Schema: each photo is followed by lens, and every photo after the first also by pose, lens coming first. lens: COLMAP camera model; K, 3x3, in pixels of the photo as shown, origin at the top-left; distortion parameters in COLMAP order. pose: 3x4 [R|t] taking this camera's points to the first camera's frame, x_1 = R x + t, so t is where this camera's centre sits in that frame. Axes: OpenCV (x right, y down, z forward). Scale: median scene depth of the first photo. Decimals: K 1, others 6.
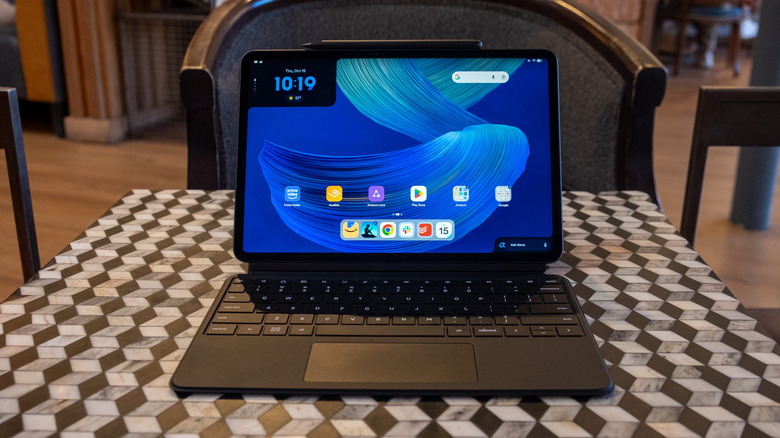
lens RADIAL K [[868.3, 0, 390.0], [0, 868.3, 219.0], [0, 0, 1]] dist [-0.009687, 0.013041]
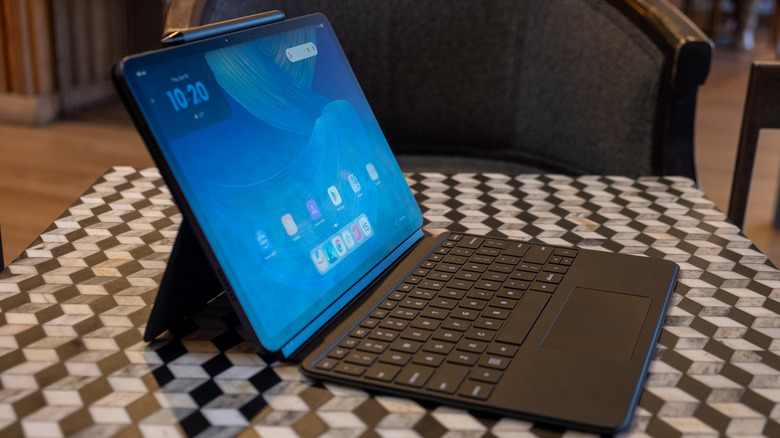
lens RADIAL K [[1039.3, 0, 390.0], [0, 1039.3, 219.0], [0, 0, 1]] dist [0.024466, 0.005526]
pose [[0.999542, 0.015388, 0.026050, -0.051334], [-0.015242, 0.999867, -0.005798, 0.026313], [-0.026136, 0.005398, 0.999644, -0.082985]]
